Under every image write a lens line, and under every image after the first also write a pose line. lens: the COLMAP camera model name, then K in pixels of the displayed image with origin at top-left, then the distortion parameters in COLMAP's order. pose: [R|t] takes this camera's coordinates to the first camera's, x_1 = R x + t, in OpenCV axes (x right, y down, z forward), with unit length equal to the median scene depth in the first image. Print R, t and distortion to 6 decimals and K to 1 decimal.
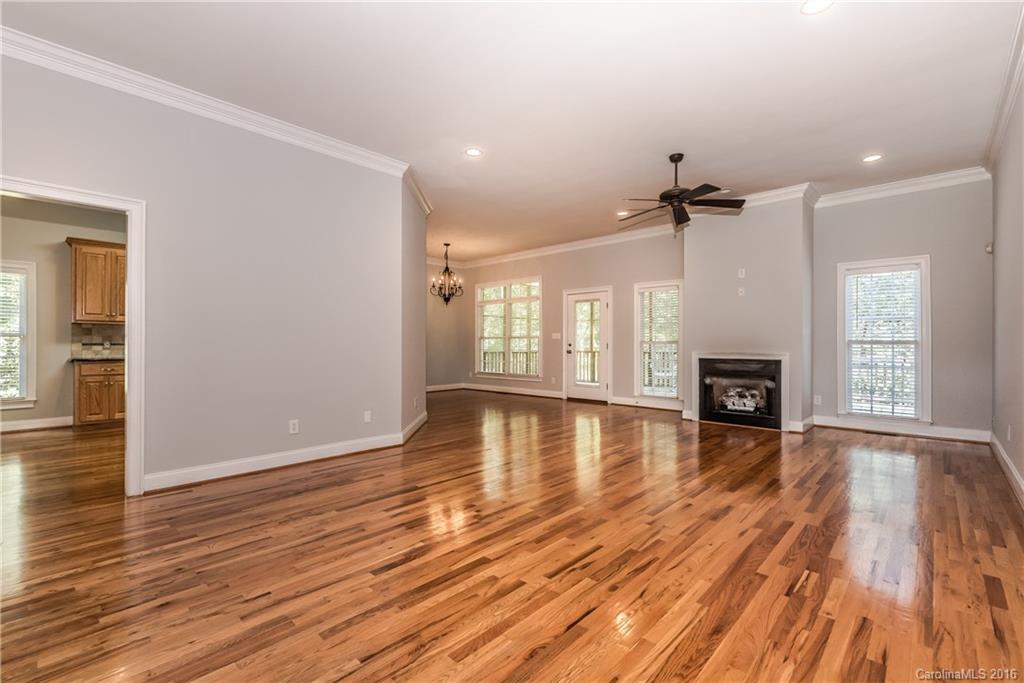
lens RADIAL K [[449.3, 0, 516.8], [0, 449.3, 342.5], [0, 0, 1]] dist [-0.001047, -0.000094]
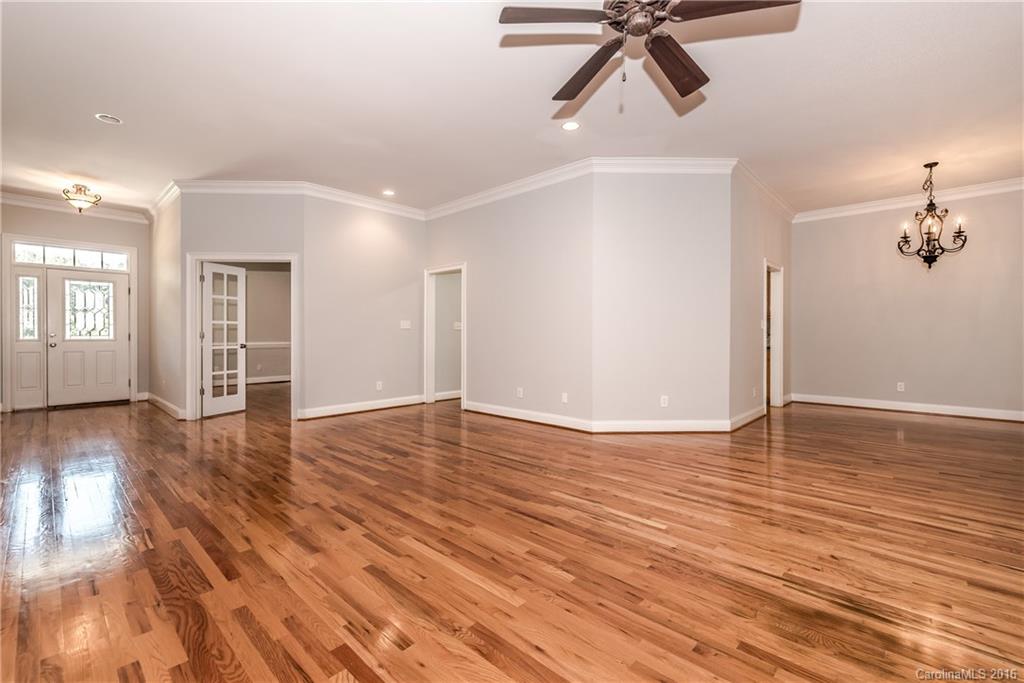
lens RADIAL K [[449.3, 0, 516.4], [0, 449.3, 335.7], [0, 0, 1]] dist [-0.001047, -0.000094]
pose [[-0.000255, 0.005049, -0.999987, 1.334786], [-0.001826, 0.999986, 0.005050, 0.003936], [0.999998, 0.001827, -0.000245, 1.460141]]
